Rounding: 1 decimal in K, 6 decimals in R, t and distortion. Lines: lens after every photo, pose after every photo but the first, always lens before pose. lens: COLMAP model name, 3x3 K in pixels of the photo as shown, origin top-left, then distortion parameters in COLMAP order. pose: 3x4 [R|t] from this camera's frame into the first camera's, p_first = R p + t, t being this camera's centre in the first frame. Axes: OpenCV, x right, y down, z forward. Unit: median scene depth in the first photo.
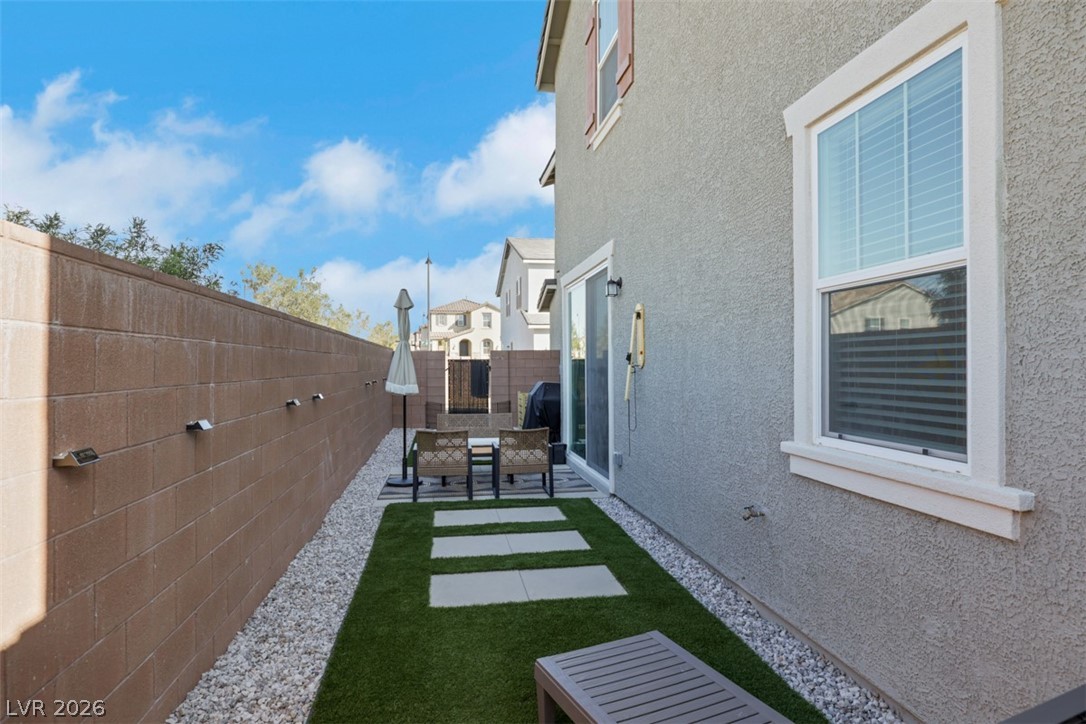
lens RADIAL K [[607.3, 0, 543.3], [0, 607.3, 358.1], [0, 0, 1]] dist [0.000476, 0.002148]
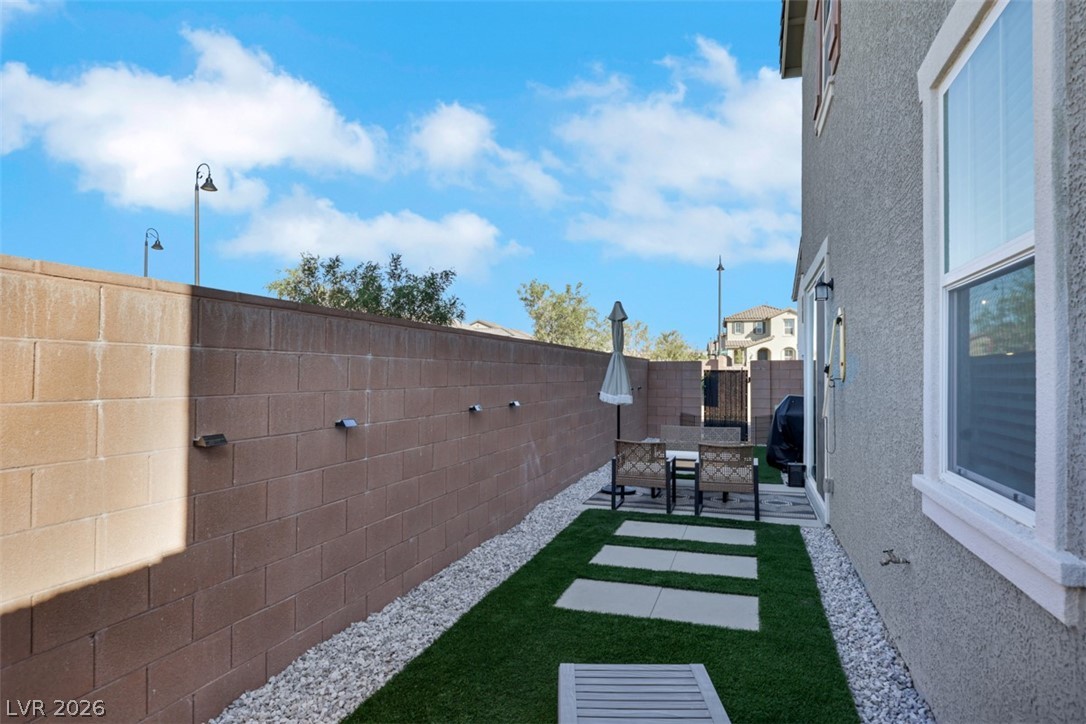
lens RADIAL K [[616.6, 0, 543.0], [0, 616.6, 362.0], [0, 0, 1]] dist [0.002807, 0.000099]
pose [[0.897017, -0.000850, -0.441995, 0.222017], [-0.003418, 0.999955, -0.008858, -0.003364], [0.441982, 0.009457, 0.896974, 0.022361]]
